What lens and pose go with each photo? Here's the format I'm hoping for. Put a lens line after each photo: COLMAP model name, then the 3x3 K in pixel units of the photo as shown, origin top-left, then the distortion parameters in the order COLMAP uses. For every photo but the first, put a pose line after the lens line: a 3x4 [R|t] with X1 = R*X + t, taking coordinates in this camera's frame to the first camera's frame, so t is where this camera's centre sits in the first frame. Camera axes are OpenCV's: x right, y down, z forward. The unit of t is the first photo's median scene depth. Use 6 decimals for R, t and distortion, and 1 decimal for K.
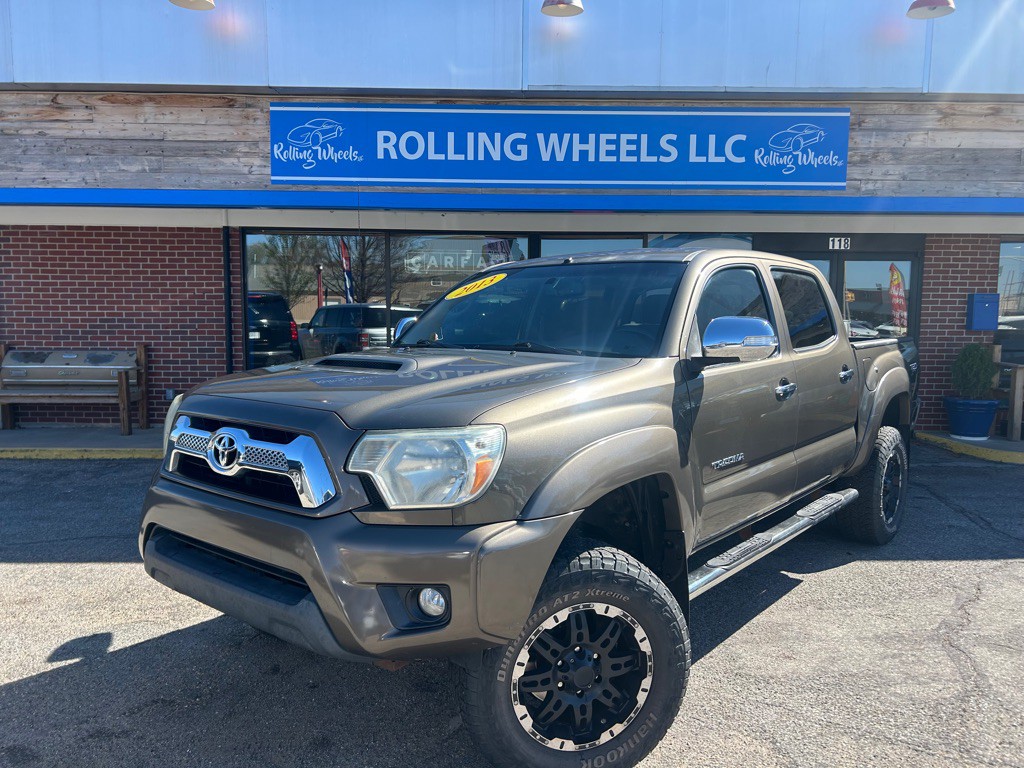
lens RADIAL K [[776.7, 0, 512.9], [0, 776.7, 388.8], [0, 0, 1]] dist [0.049097, -0.056153]
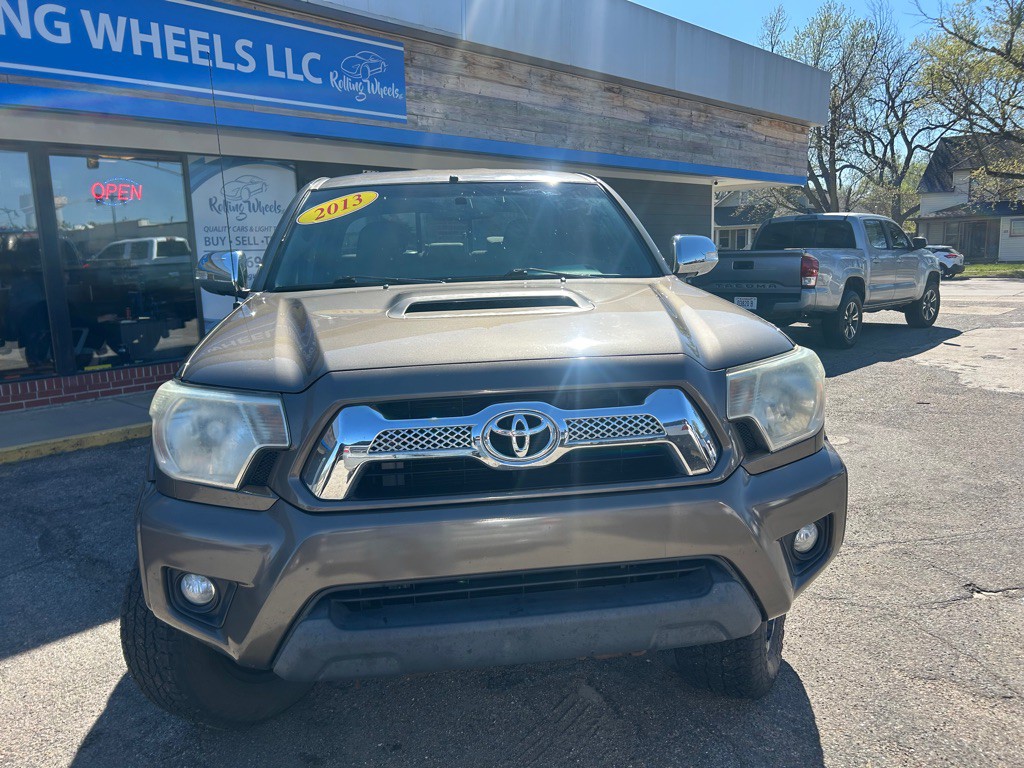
lens RADIAL K [[776.7, 0, 512.9], [0, 776.7, 388.8], [0, 0, 1]] dist [0.049097, -0.056153]
pose [[0.680593, -0.158430, 0.715327, -0.283348], [0.103476, 0.987339, 0.120224, -0.014816], [-0.725318, -0.007804, 0.688370, 0.175913]]
